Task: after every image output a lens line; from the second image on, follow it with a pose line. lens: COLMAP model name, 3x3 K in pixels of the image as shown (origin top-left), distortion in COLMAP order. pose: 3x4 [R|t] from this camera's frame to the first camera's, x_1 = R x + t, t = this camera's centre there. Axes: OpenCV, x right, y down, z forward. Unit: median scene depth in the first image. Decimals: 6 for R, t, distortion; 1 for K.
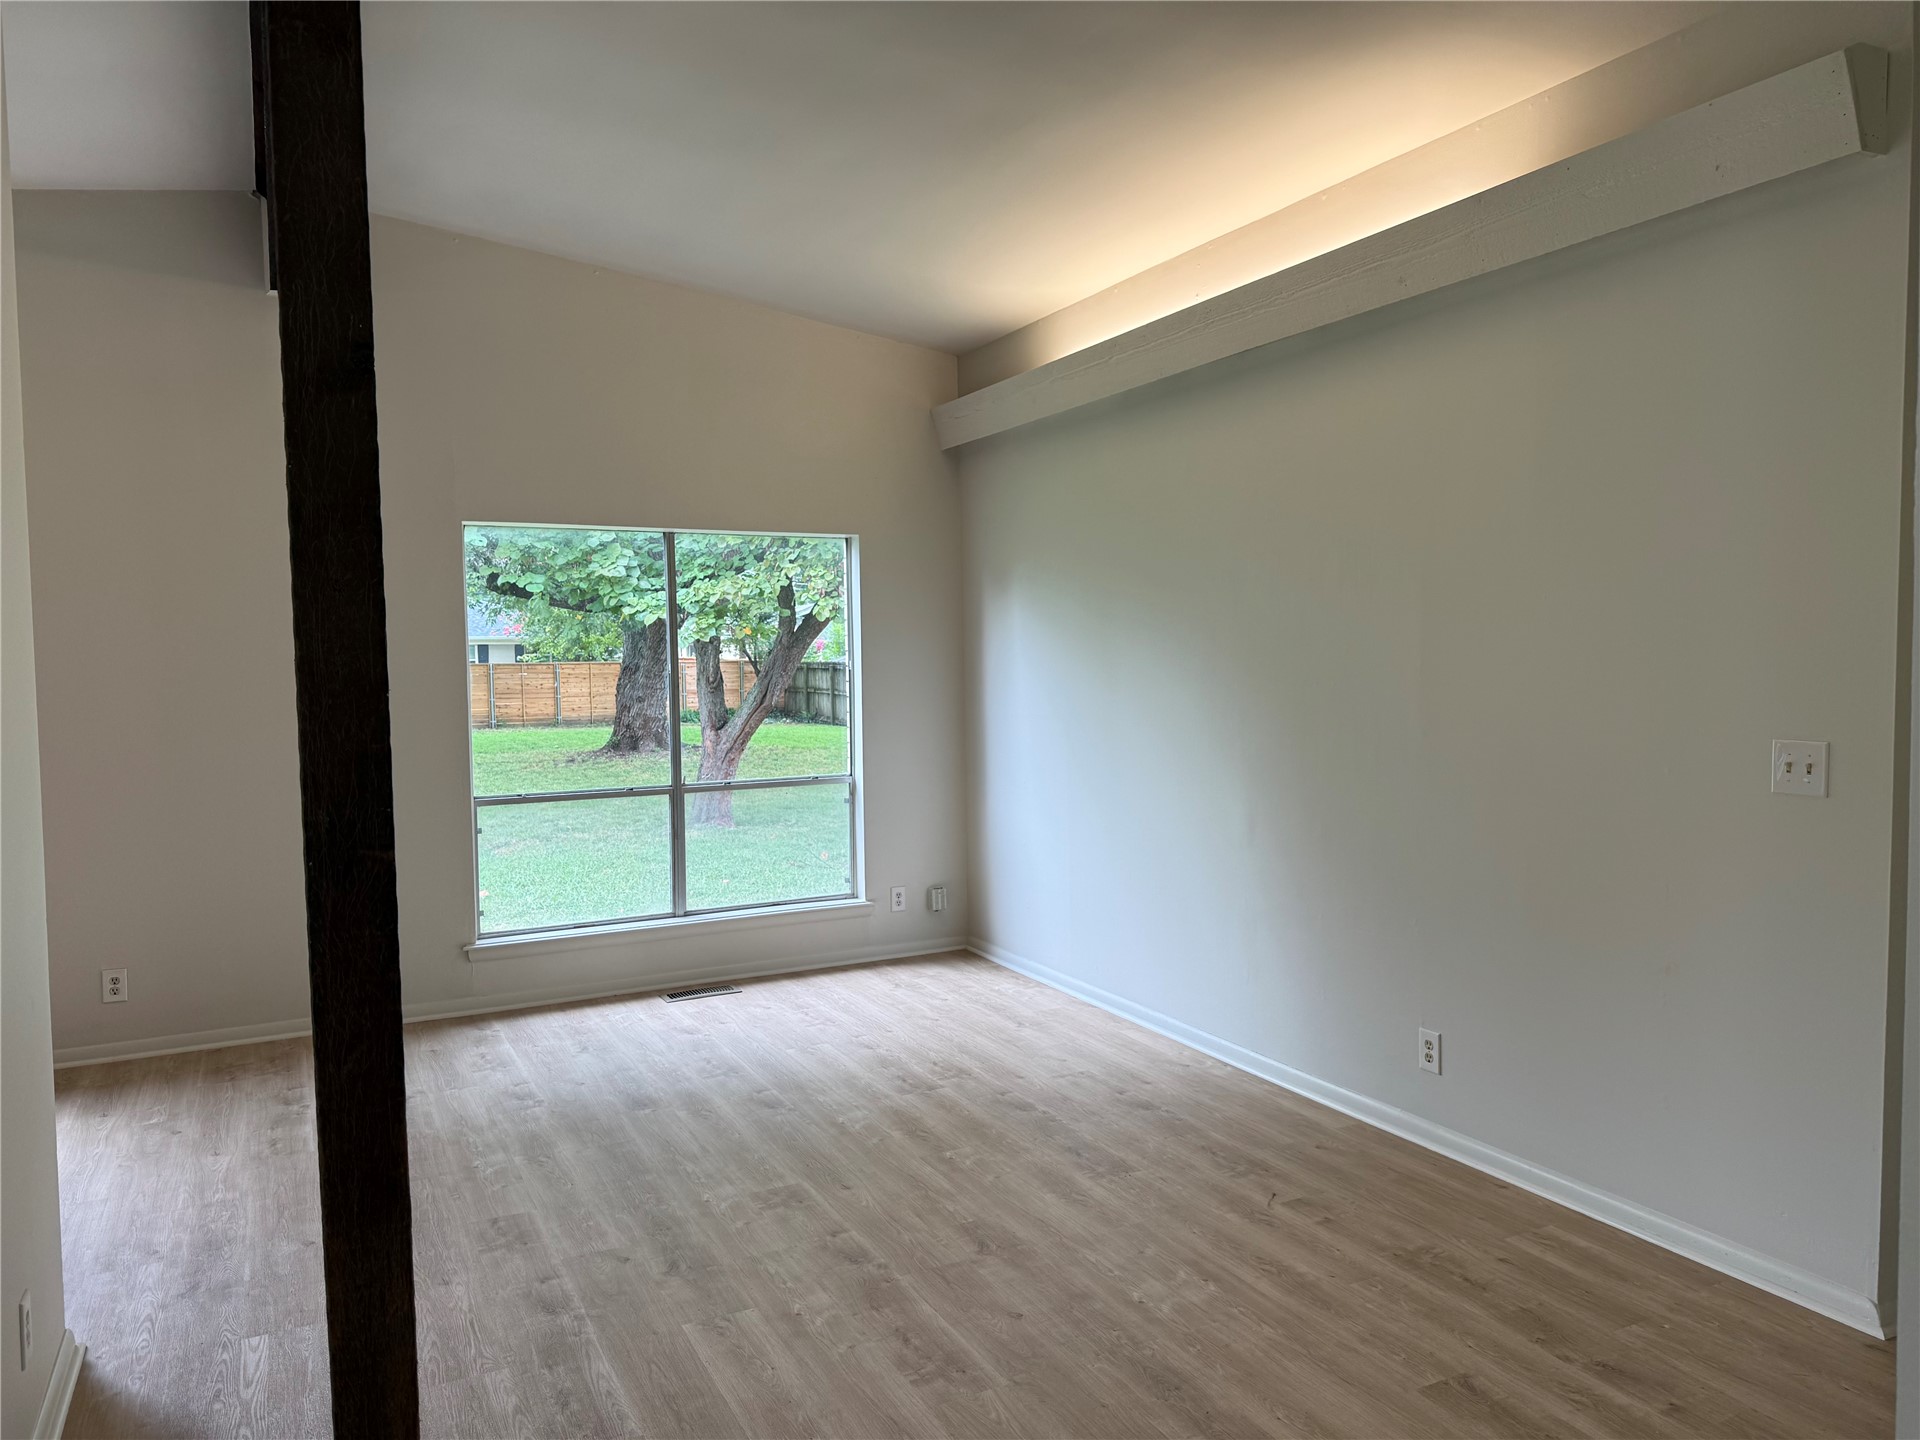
lens RADIAL K [[1338.5, 0, 960.0], [0, 1338.5, 720.0], [0, 0, 1]] dist [0.010704, 0.000606]
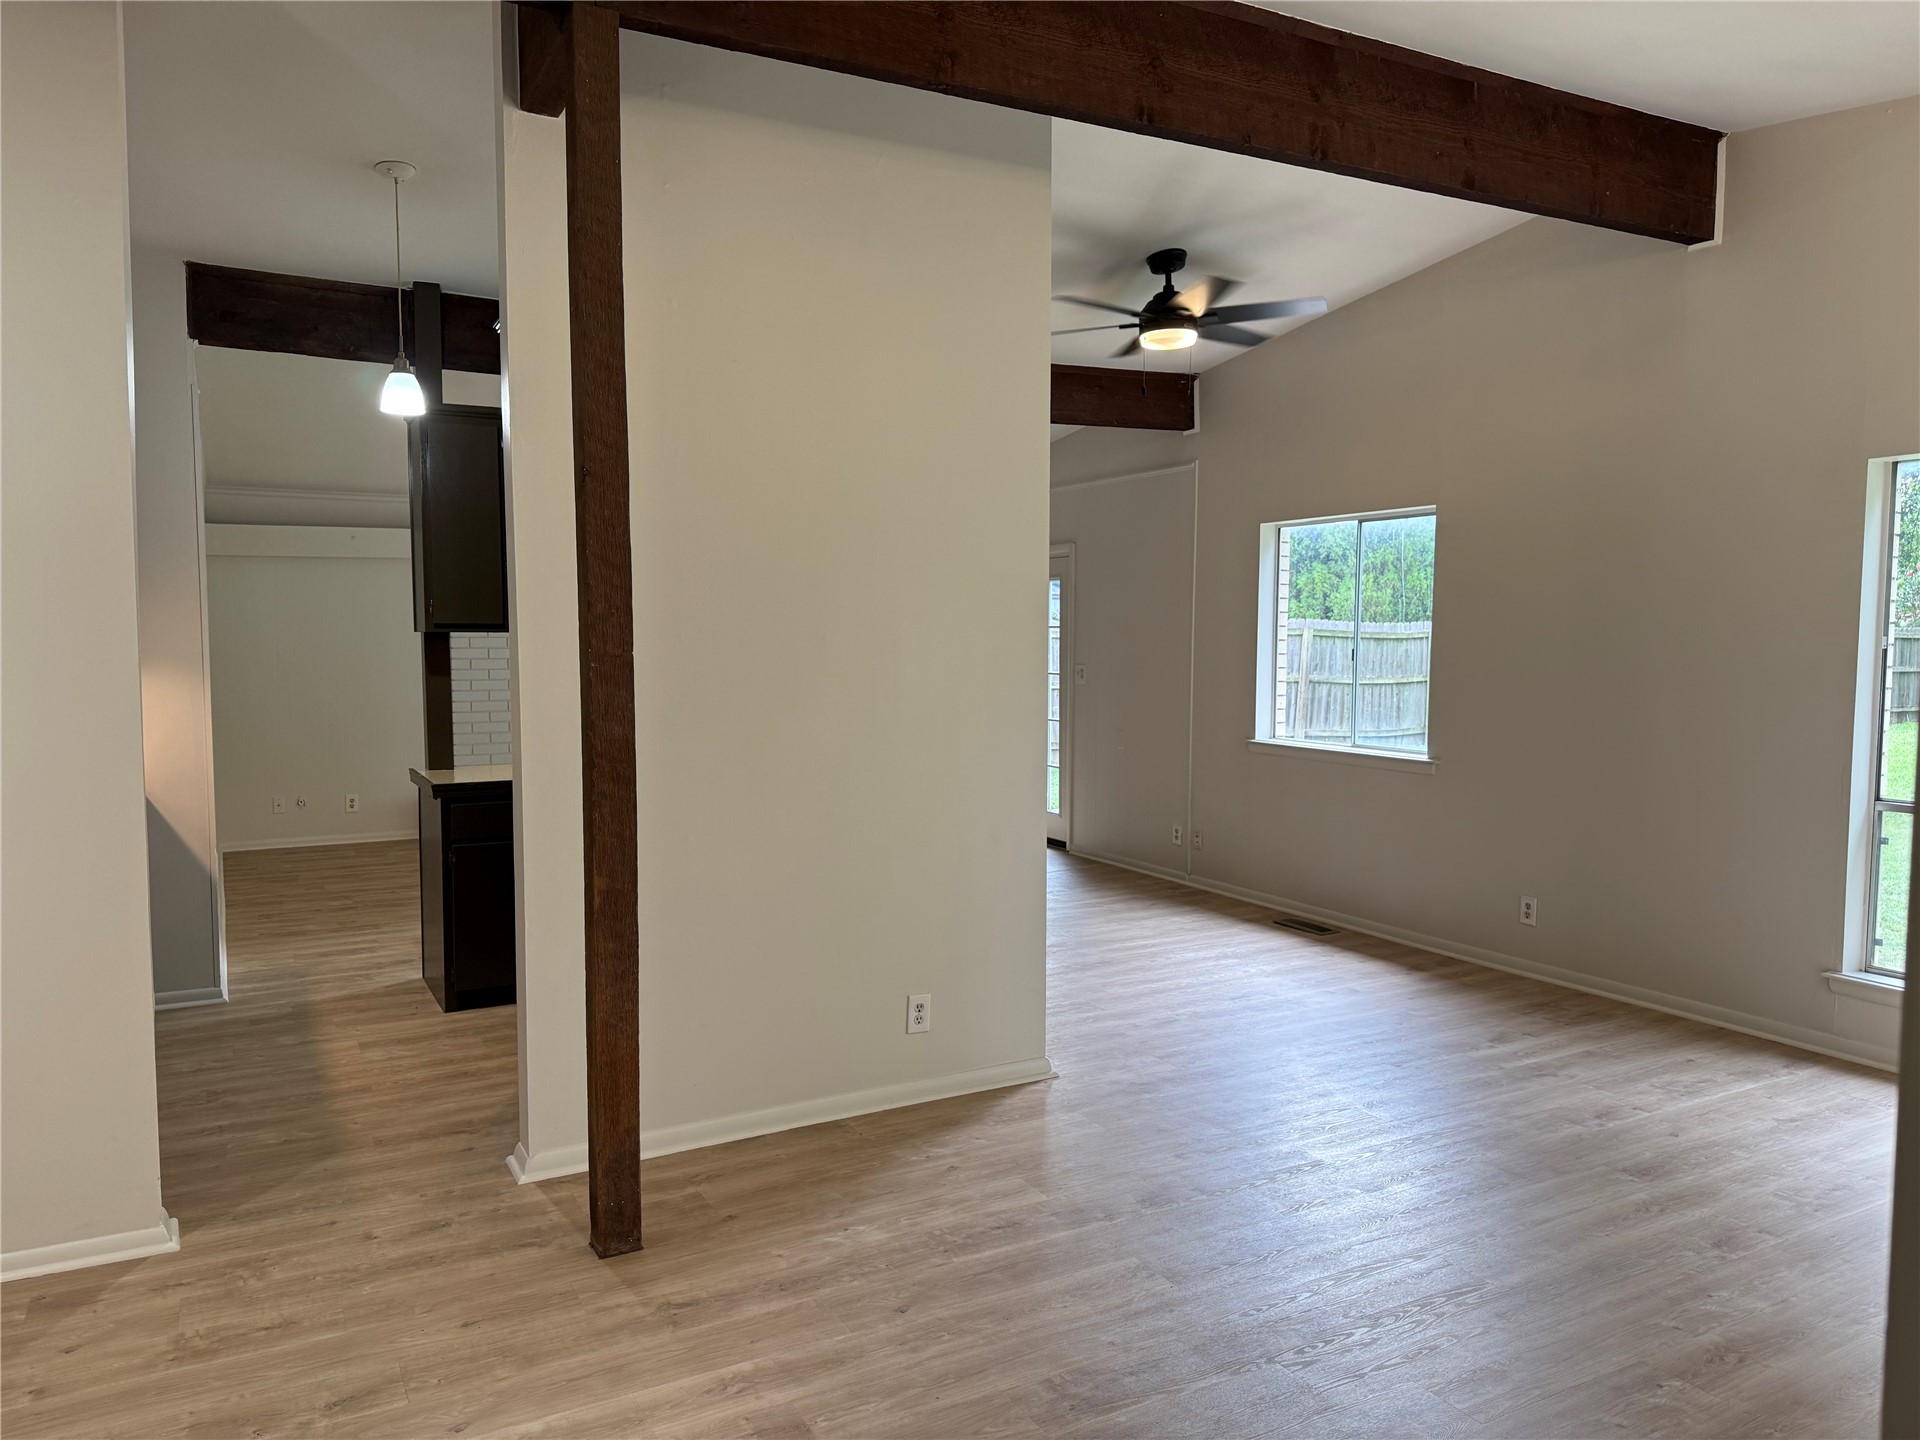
lens RADIAL K [[1338.5, 0, 960.0], [0, 1338.5, 720.0], [0, 0, 1]] dist [0.010704, 0.000606]
pose [[0.022487, 0.076700, -0.996801, 0.507424], [-0.043499, 0.996184, 0.075672, -0.029823], [0.998800, 0.041659, 0.025738, 0.506901]]
